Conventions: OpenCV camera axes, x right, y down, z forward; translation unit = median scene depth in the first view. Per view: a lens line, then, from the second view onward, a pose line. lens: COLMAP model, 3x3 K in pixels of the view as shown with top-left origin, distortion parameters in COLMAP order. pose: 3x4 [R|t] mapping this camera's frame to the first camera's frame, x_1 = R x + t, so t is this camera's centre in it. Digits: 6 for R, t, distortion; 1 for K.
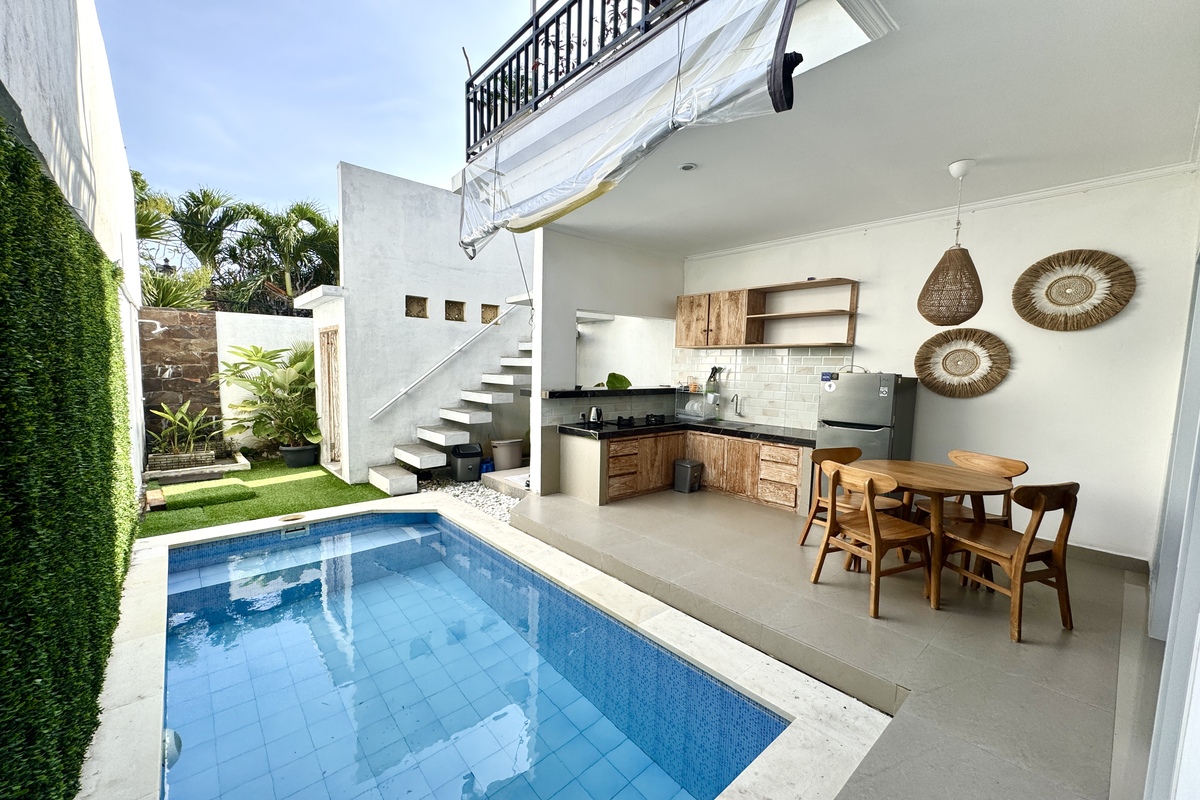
lens RADIAL K [[484.9, 0, 595.3], [0, 484.9, 406.8], [0, 0, 1]] dist [-0.003875, 0.000005]
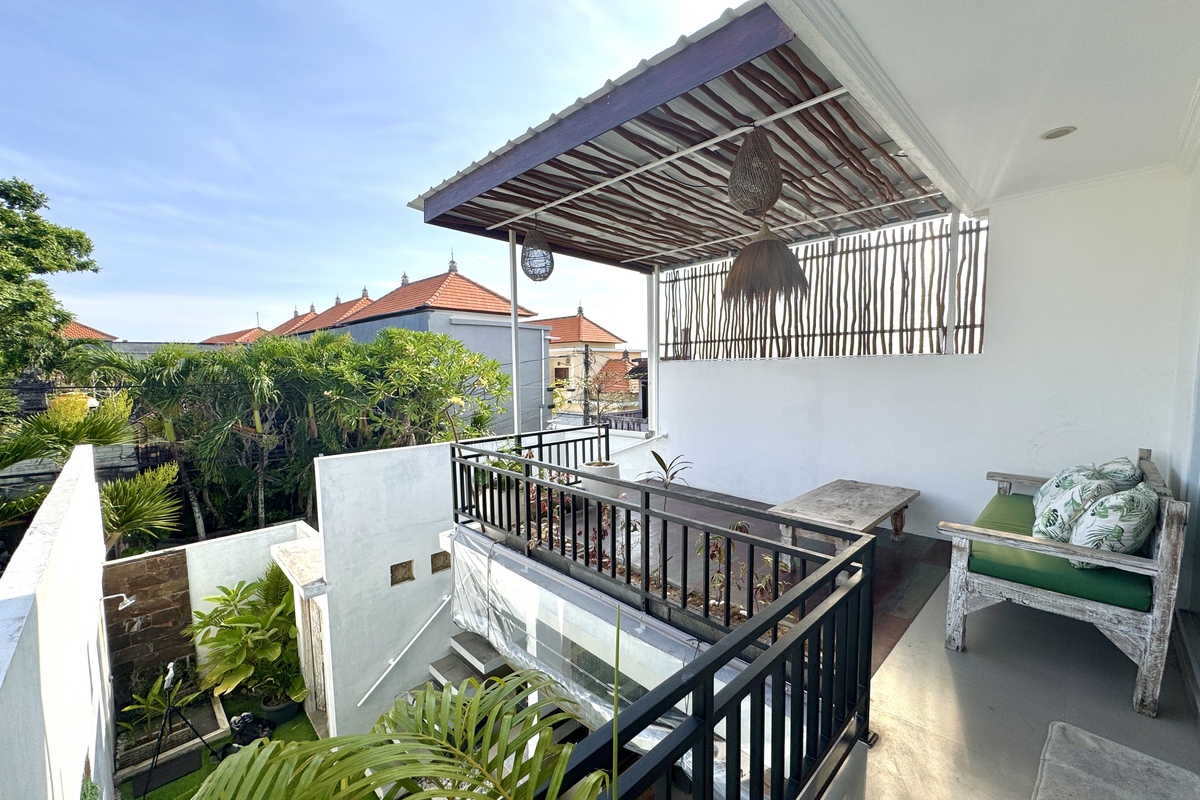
lens RADIAL K [[484.9, 0, 597.0], [0, 484.9, 407.7], [0, 0, 1]] dist [-0.003875, 0.000005]
pose [[0.998168, -0.036372, 0.048341, -0.012393], [0.036738, 0.999302, -0.006706, -0.495871], [-0.048063, 0.008470, 0.998808, 0.006723]]
